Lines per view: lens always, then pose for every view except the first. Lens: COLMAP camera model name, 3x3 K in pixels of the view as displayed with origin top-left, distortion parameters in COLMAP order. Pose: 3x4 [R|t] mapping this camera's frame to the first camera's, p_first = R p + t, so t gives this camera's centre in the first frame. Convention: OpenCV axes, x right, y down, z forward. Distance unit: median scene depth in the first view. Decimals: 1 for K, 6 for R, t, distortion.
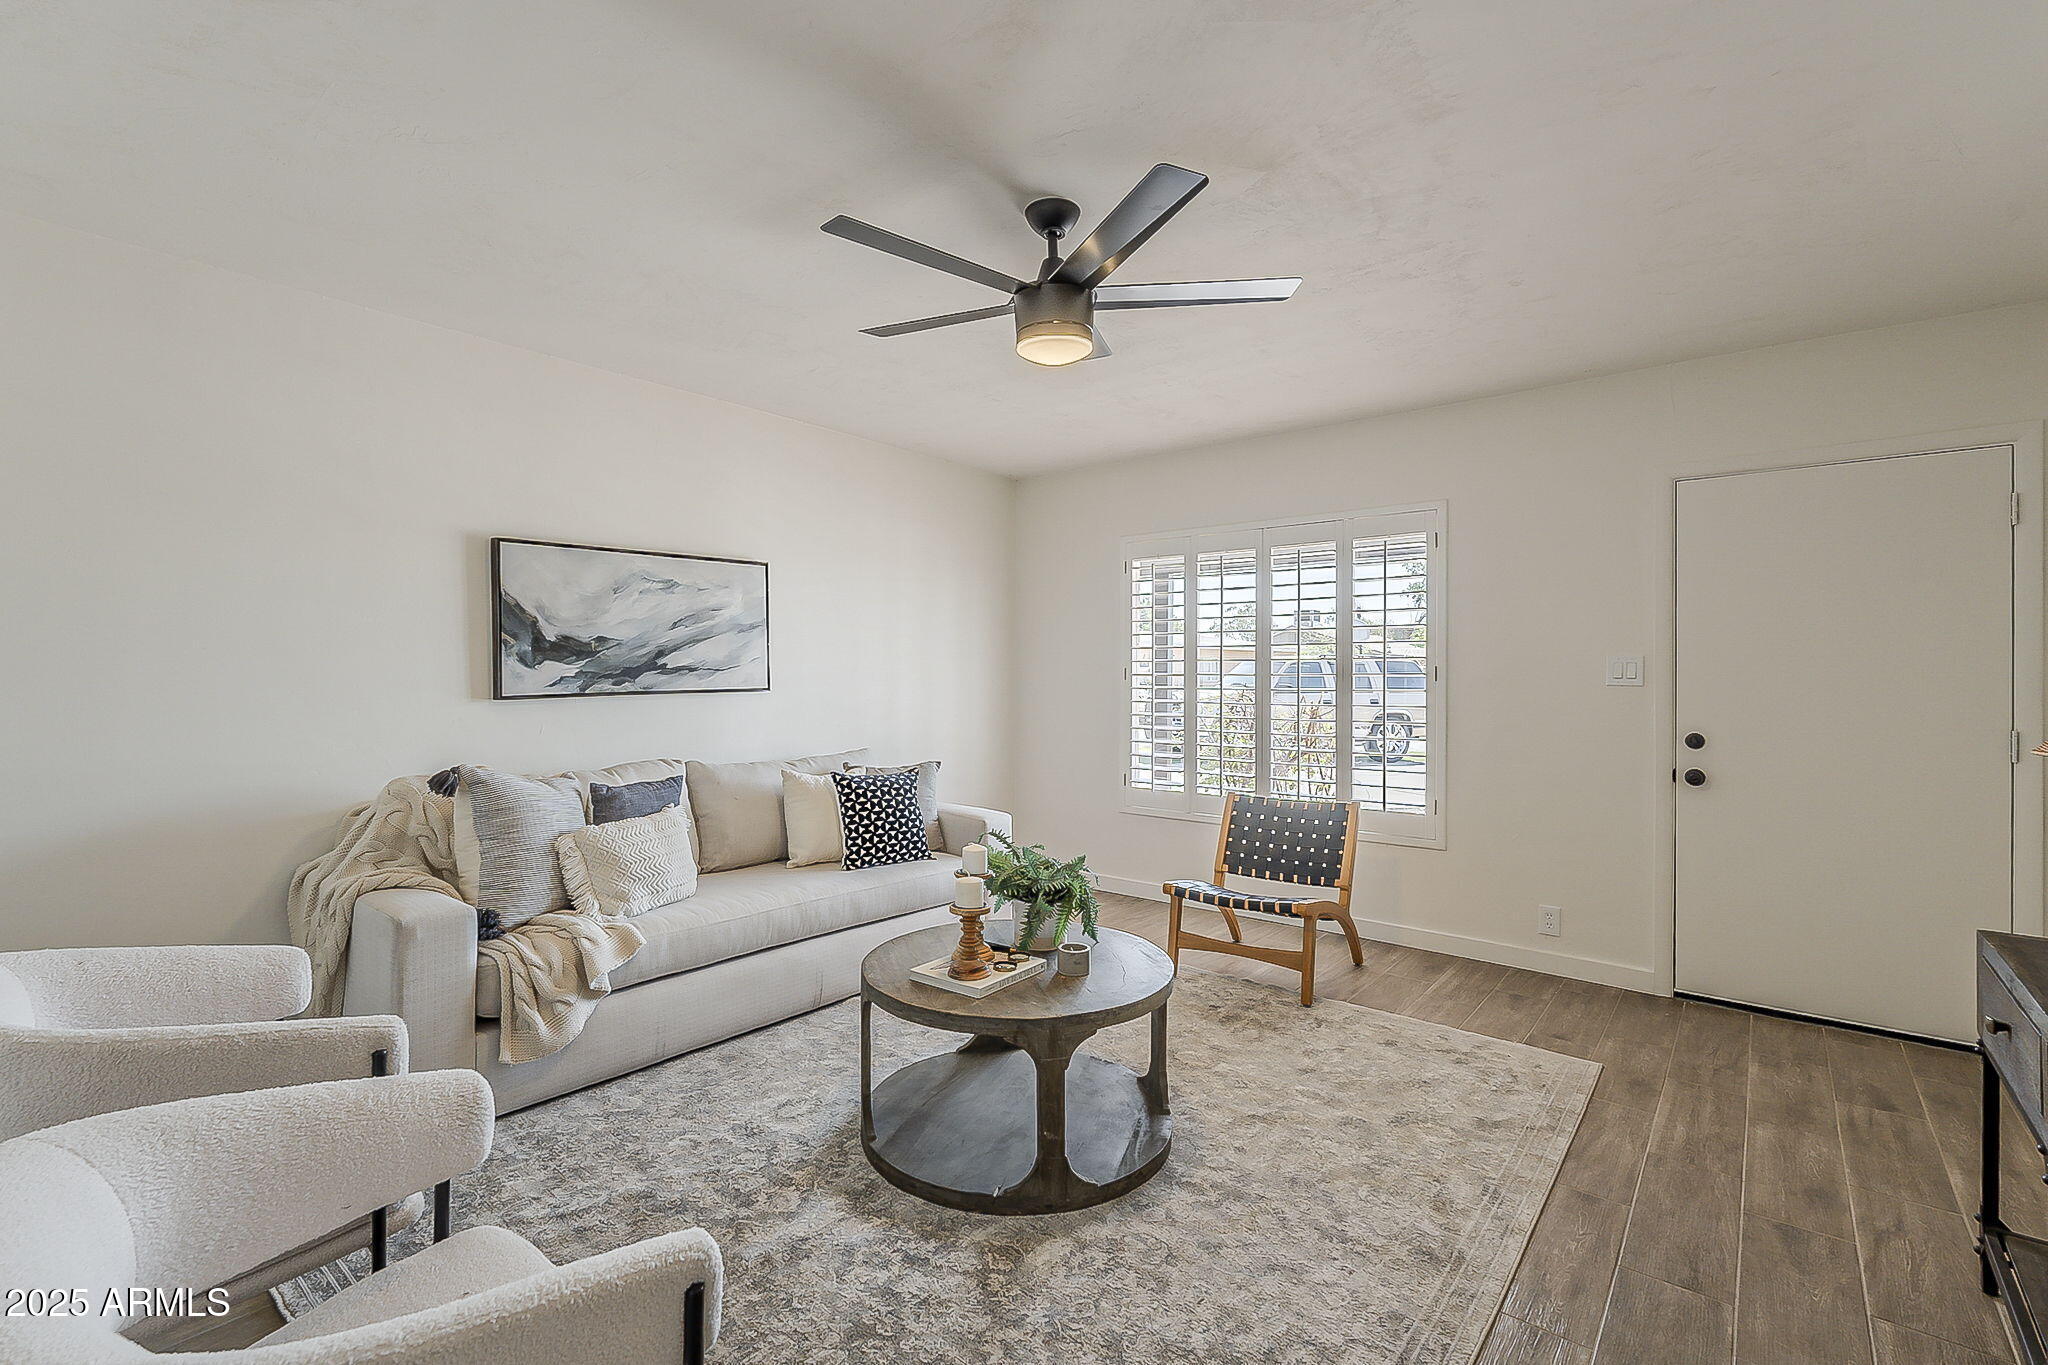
lens RADIAL K [[900.8, 0, 1063.8], [0, 900.8, 671.6], [0, 0, 1]] dist [-0.017857, -0.000091]
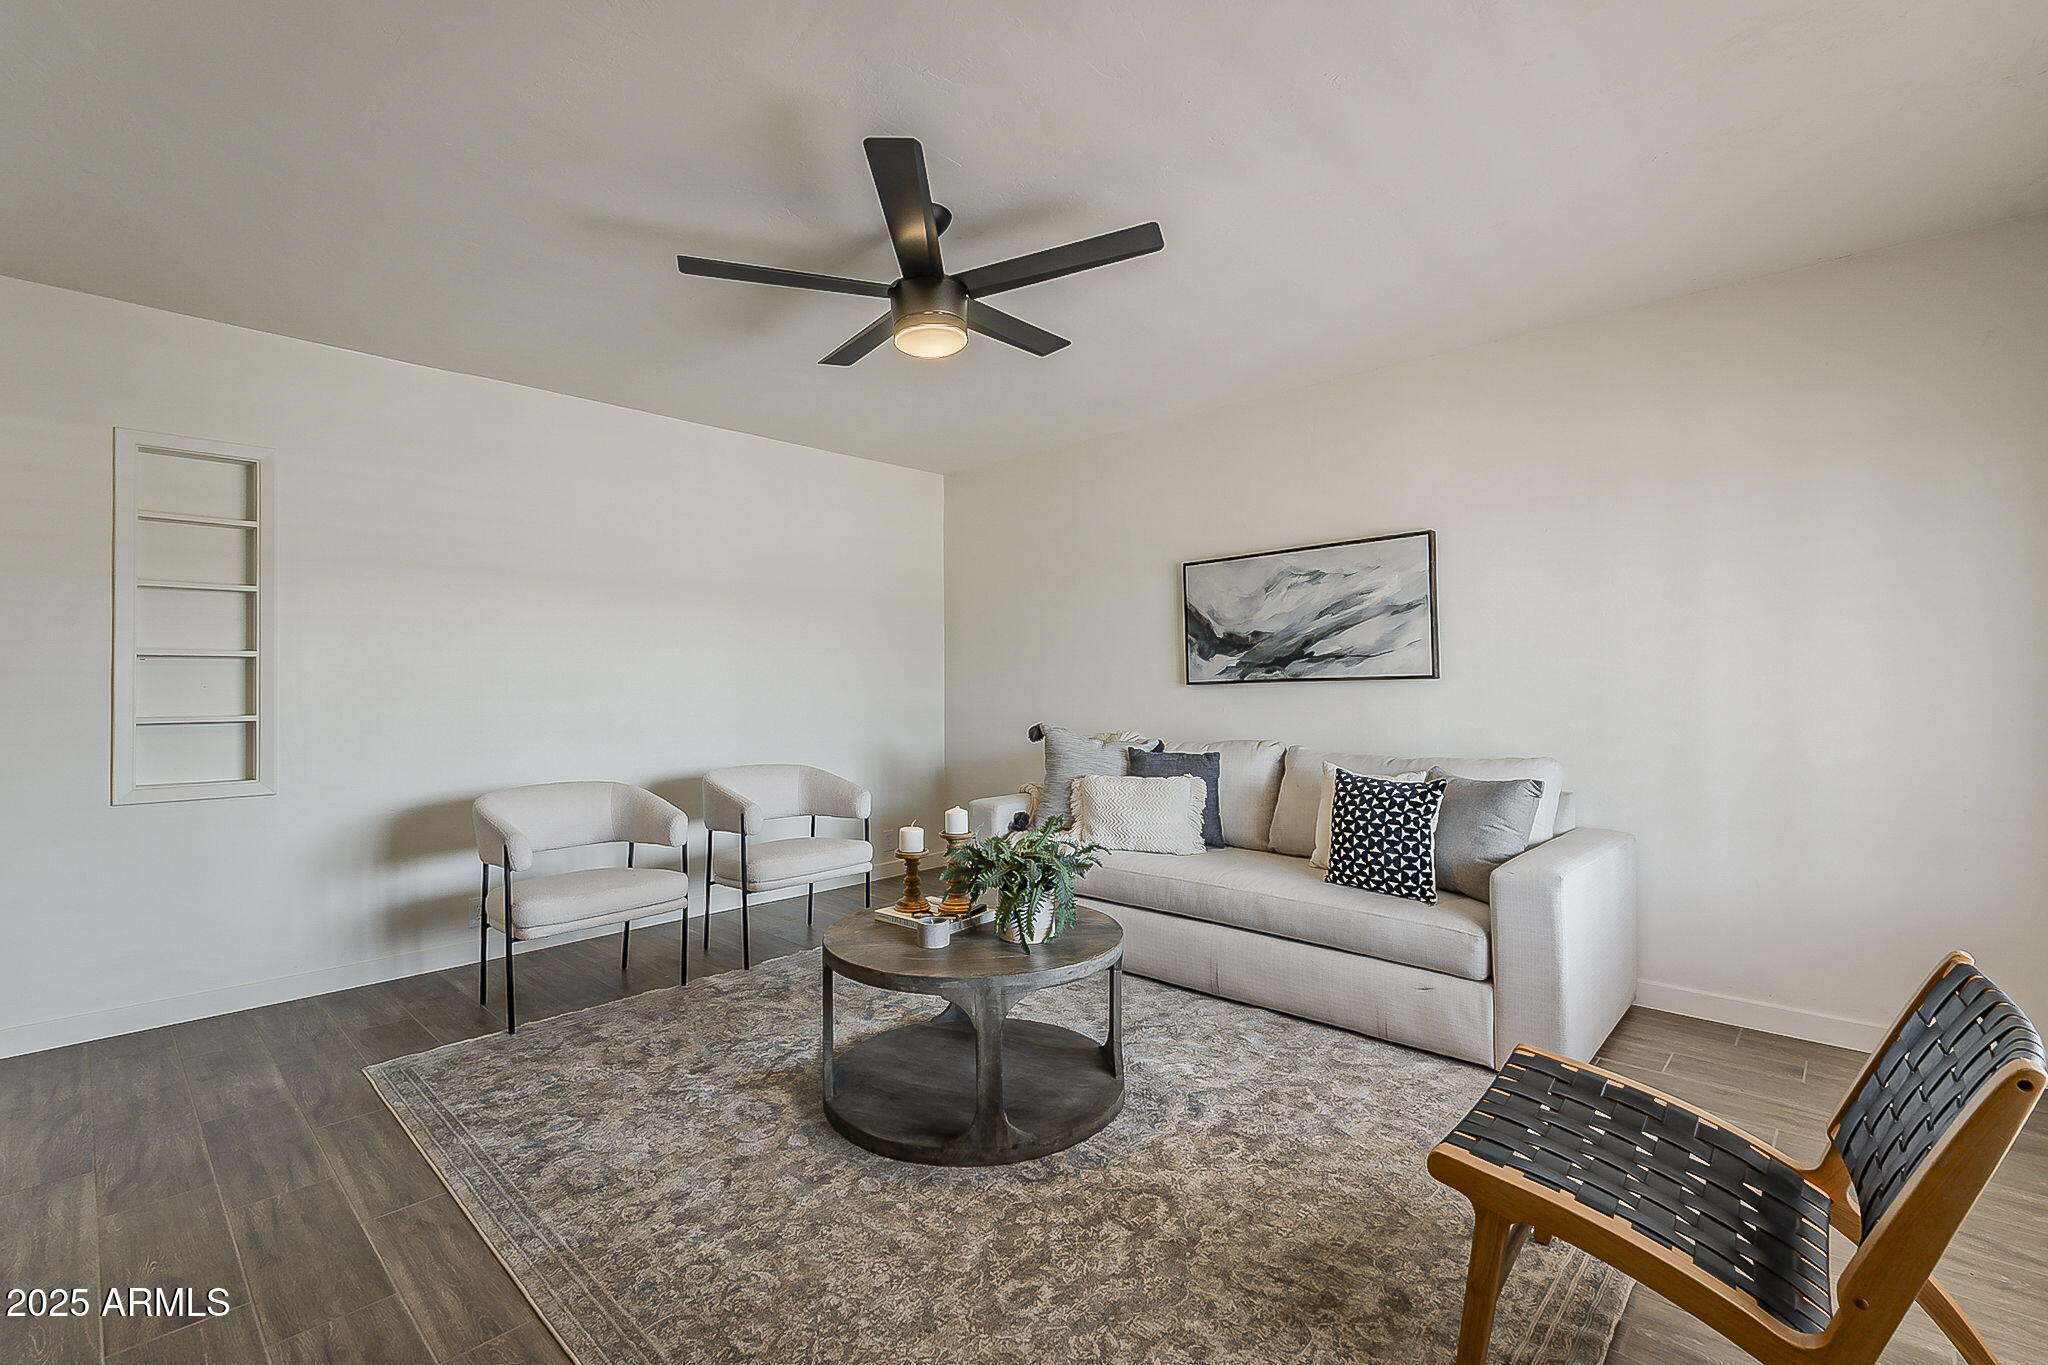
lens RADIAL K [[907.6, 0, 979.7], [0, 907.6, 675.2], [0, 0, 1]] dist [-0.004140, -0.000183]
pose [[-0.113713, -0.013476, -0.993422, 0.679580], [0.012373, 0.999811, -0.014979, 0.030461], [0.993437, -0.013995, -0.113525, 0.774372]]
